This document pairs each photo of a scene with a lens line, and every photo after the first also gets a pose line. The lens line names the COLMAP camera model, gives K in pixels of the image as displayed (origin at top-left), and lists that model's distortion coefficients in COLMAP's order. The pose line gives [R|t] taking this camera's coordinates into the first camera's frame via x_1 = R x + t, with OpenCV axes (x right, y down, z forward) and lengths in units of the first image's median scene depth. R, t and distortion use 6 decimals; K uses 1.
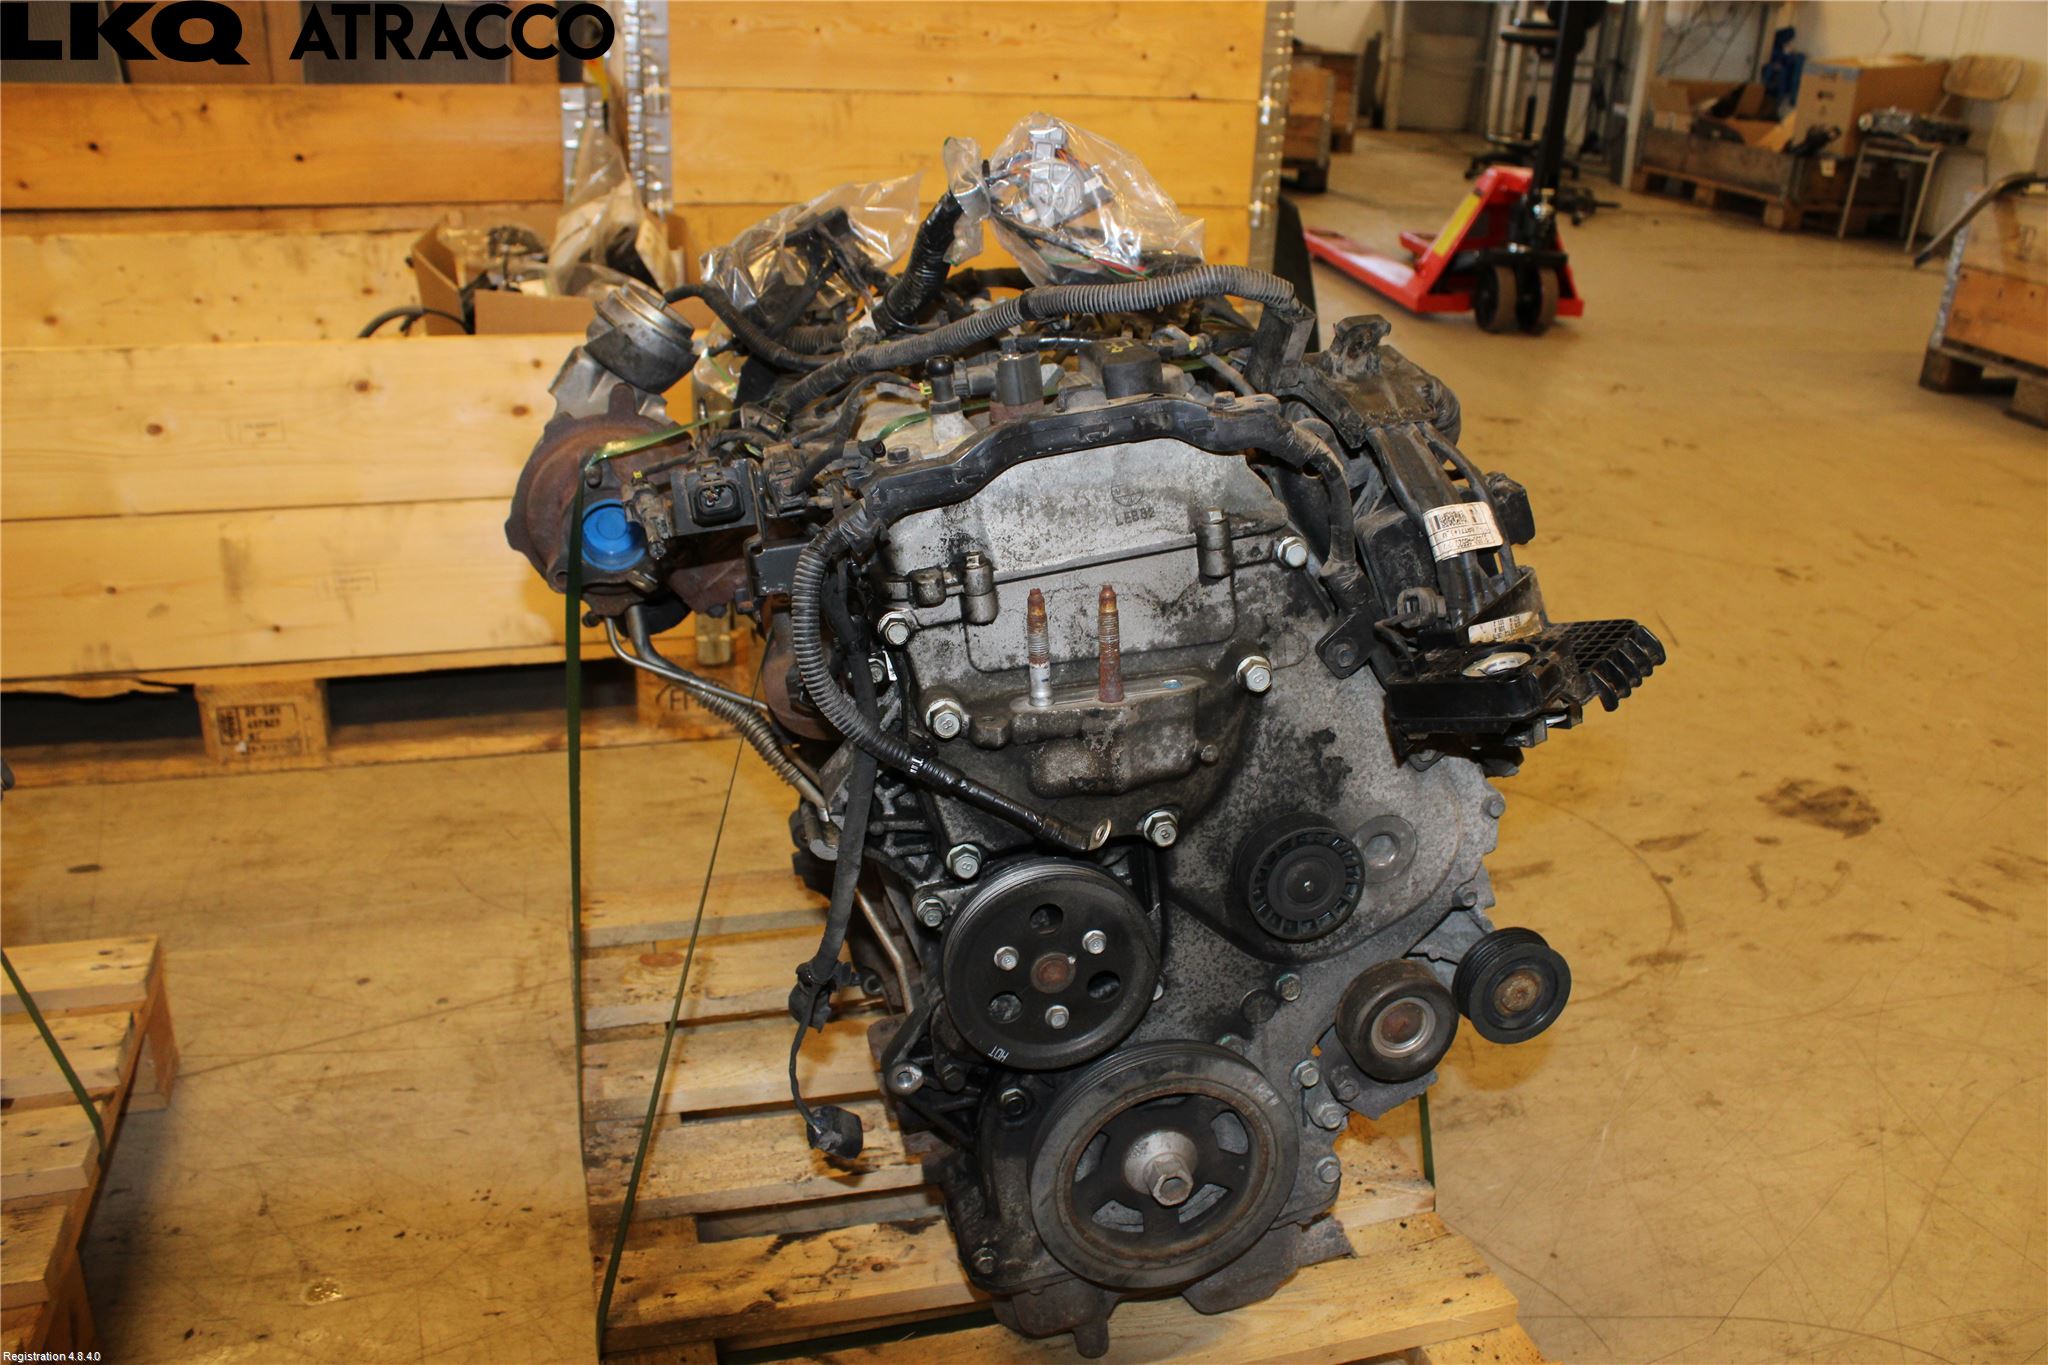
lens RADIAL K [[1684.0, 0, 980.6], [0, 1684.0, 638.3], [0, 0, 1]] dist [-0.154257, 0.123622]
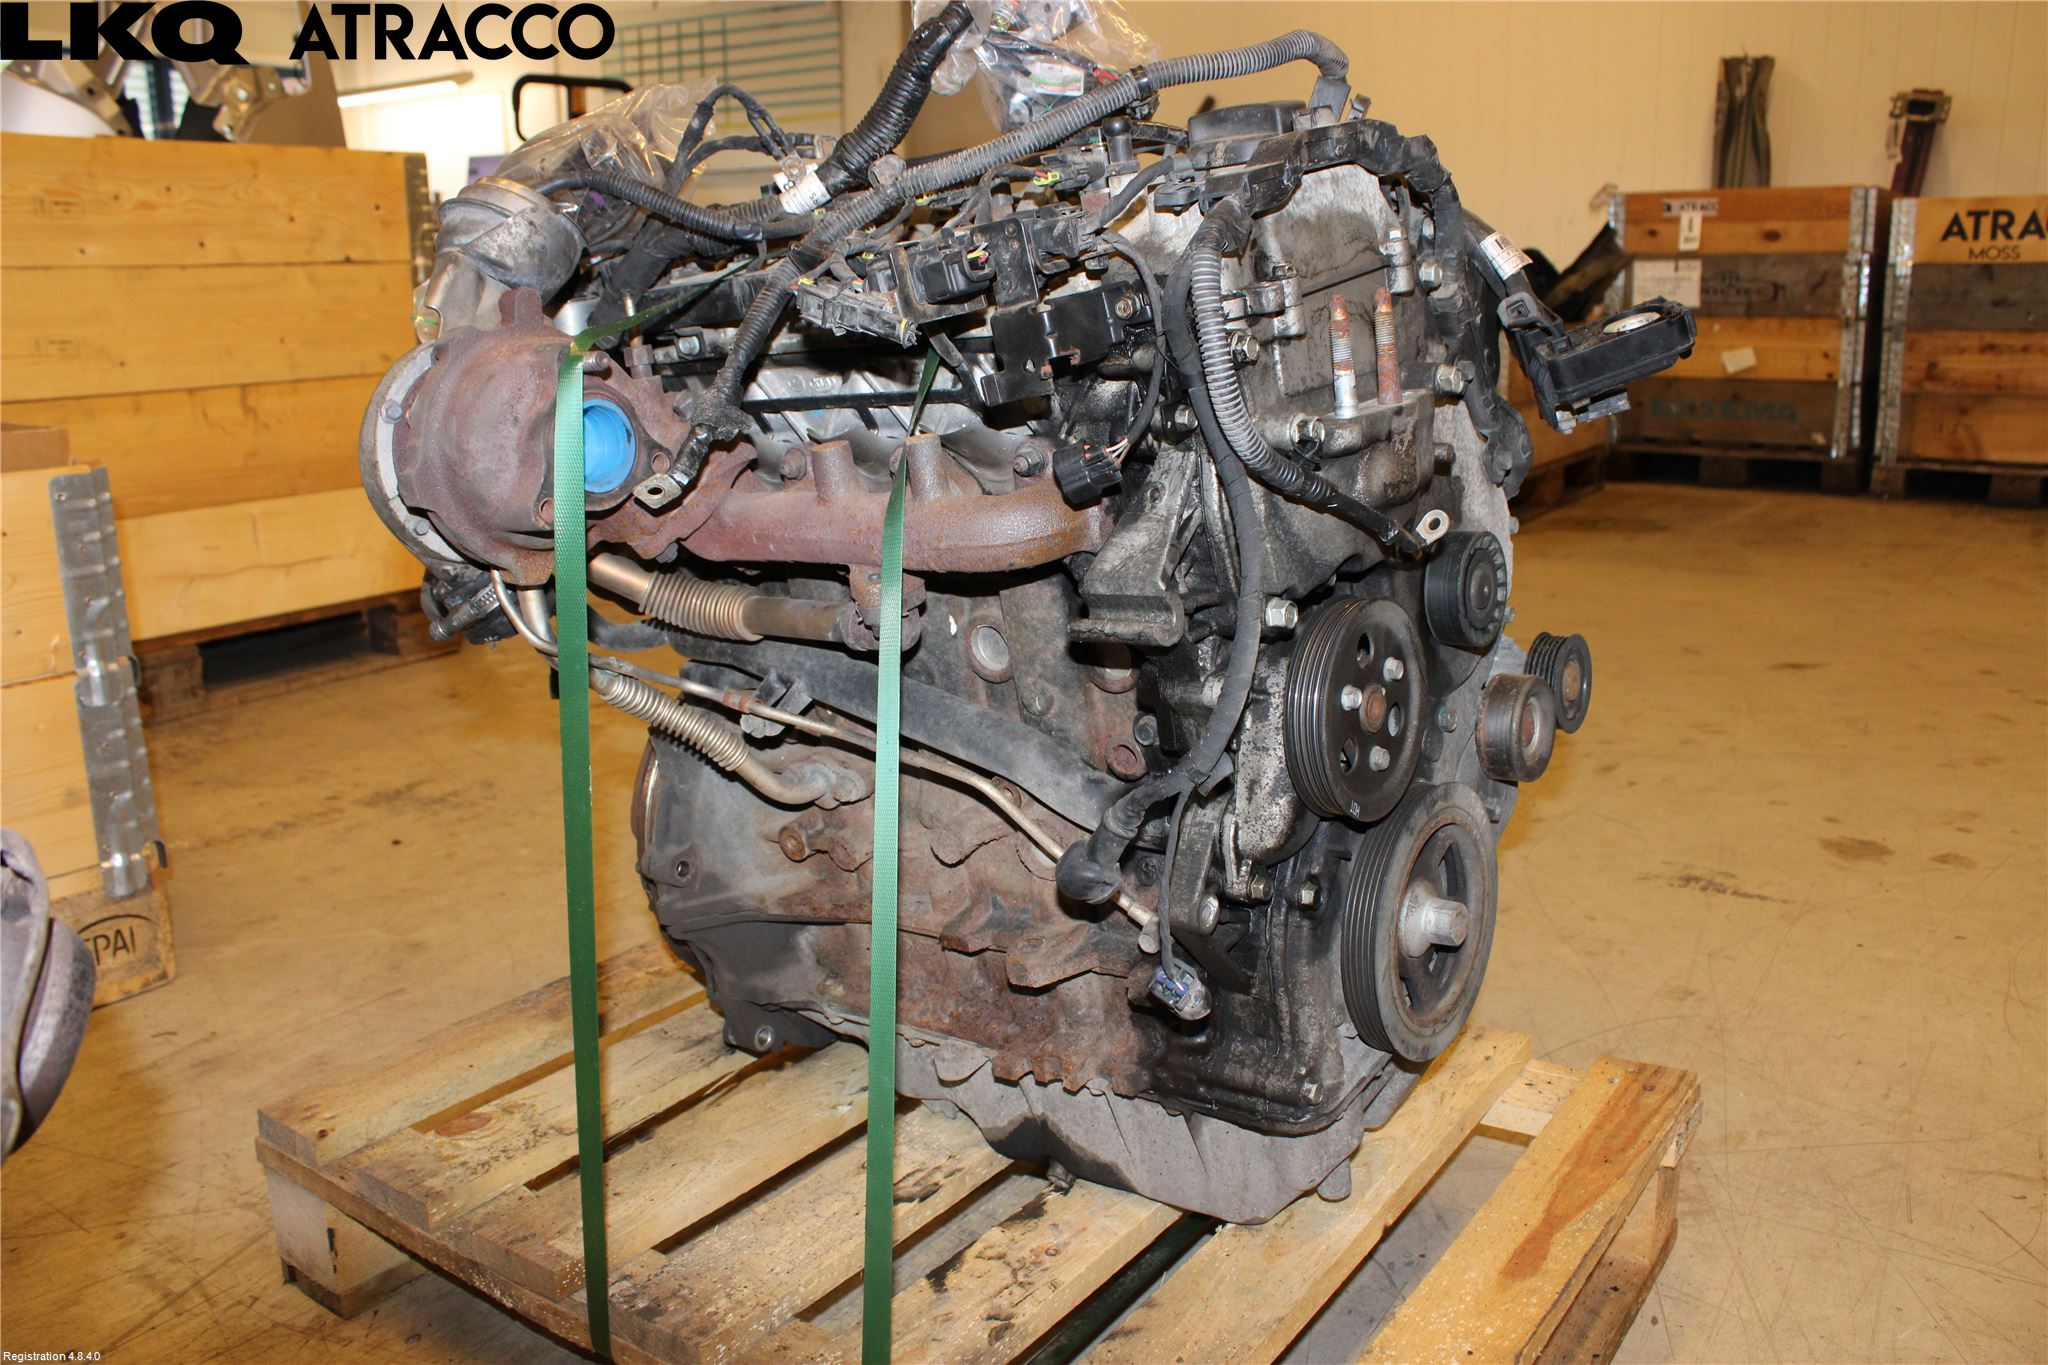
lens RADIAL K [[1684.0, 0, 1016.4], [0, 1684.0, 675.0], [0, 0, 1]] dist [-0.154257, 0.123622]
pose [[0.765947, -0.196717, 0.612068, -0.497131], [0.280802, 0.958791, -0.043246, 0.115447], [-0.578338, 0.204994, 0.789622, 0.247947]]
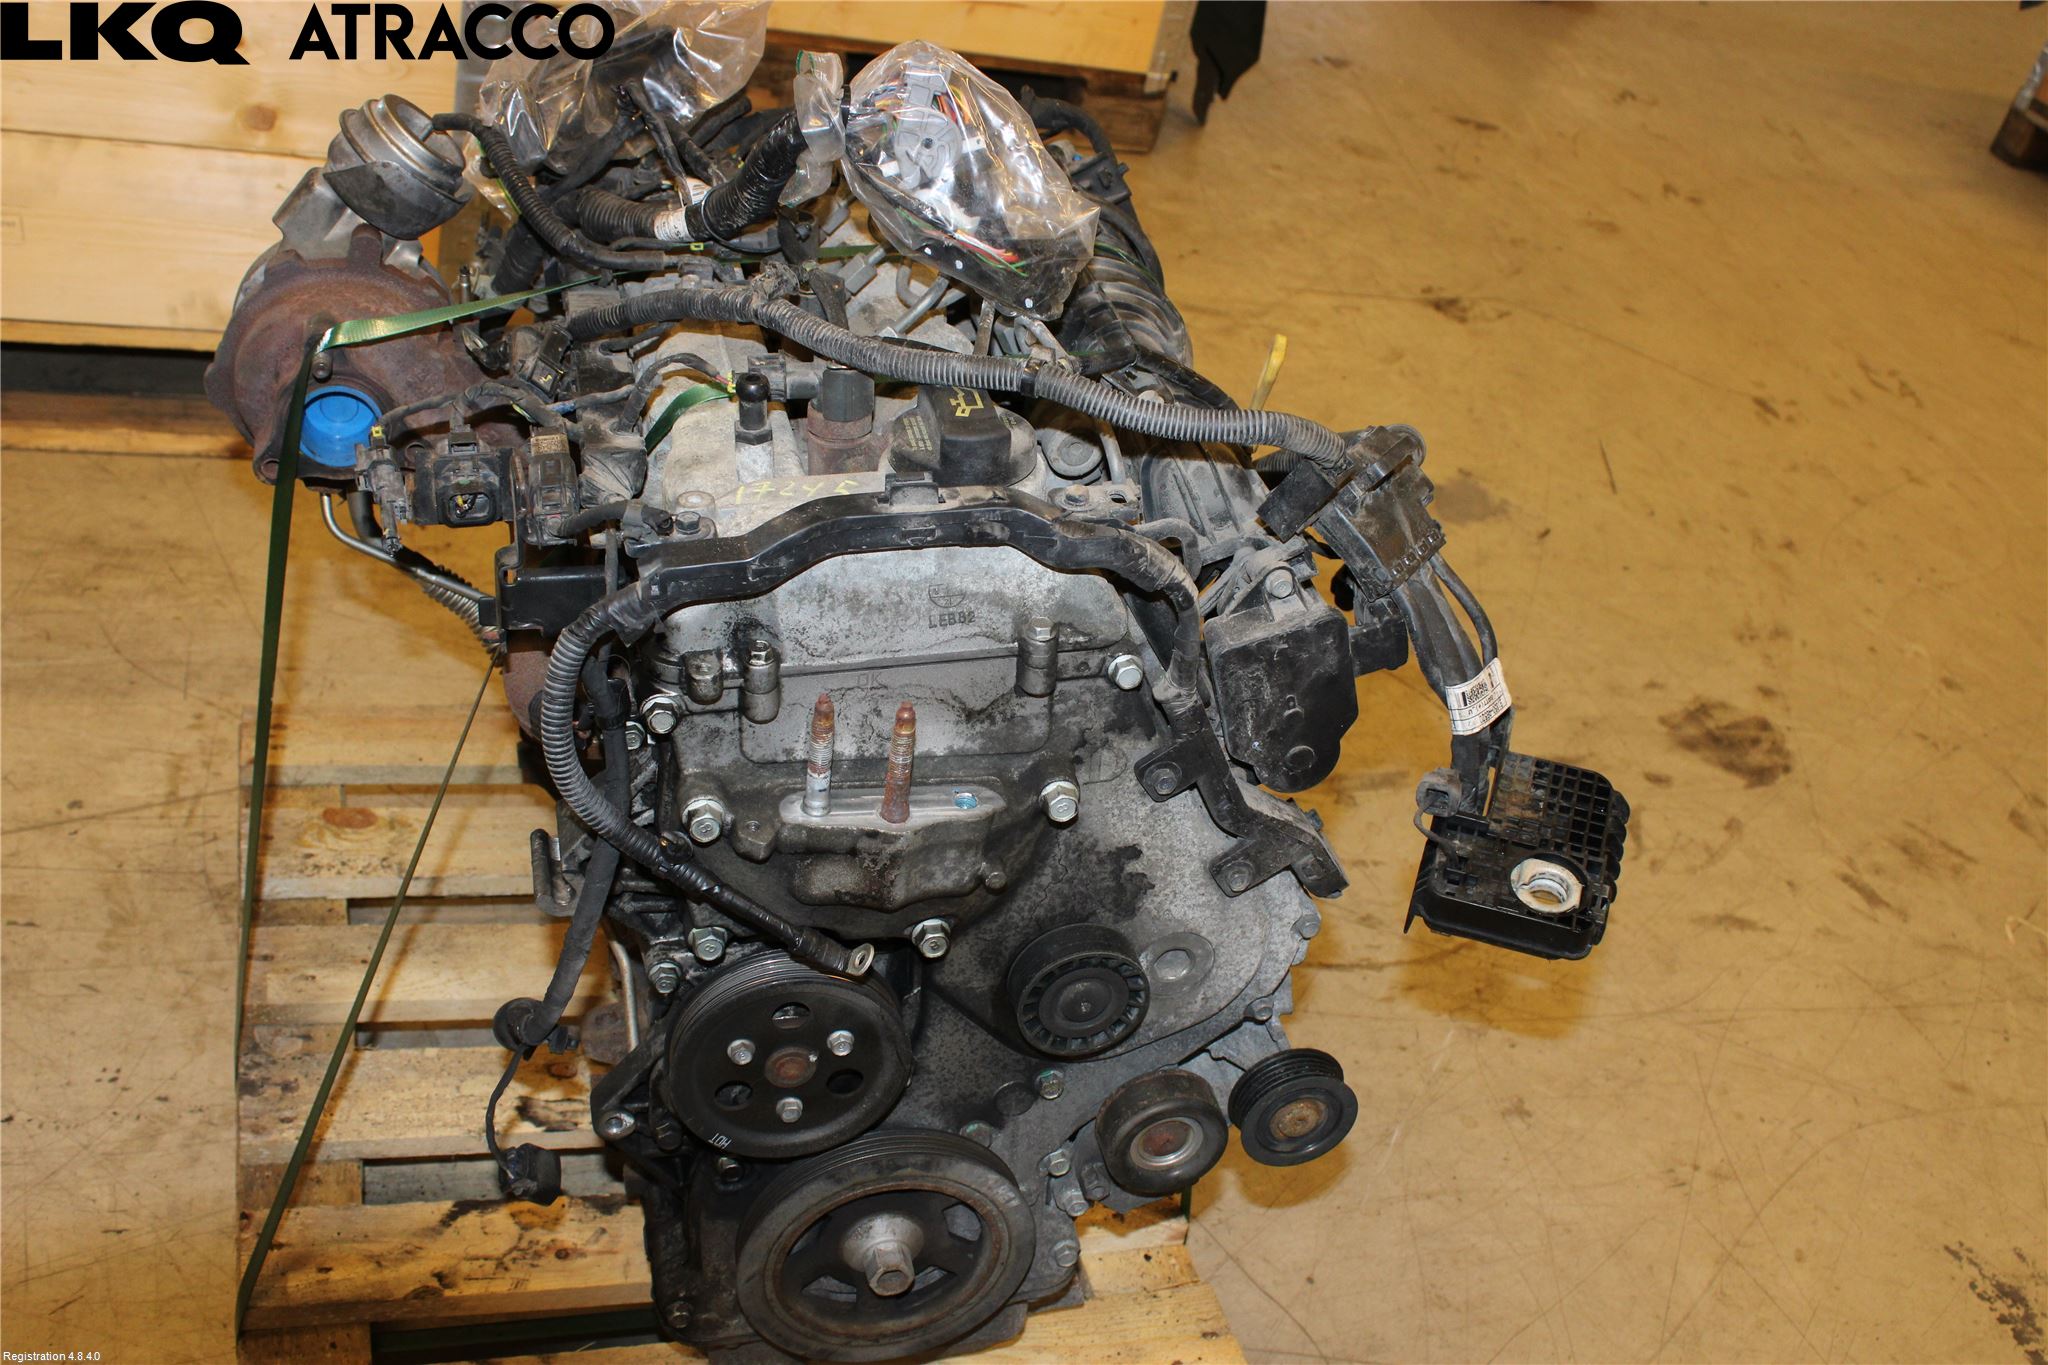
lens RADIAL K [[2082.0, 0, 967.2], [0, 2082.0, 657.6], [0, 0, 1]] dist [-0.063407, 0.000000]
pose [[0.985282, 0.131184, 0.109593, -0.010245], [-0.151566, 0.966905, 0.205239, -0.178355], [-0.079042, -0.218829, 0.972556, -0.034286]]
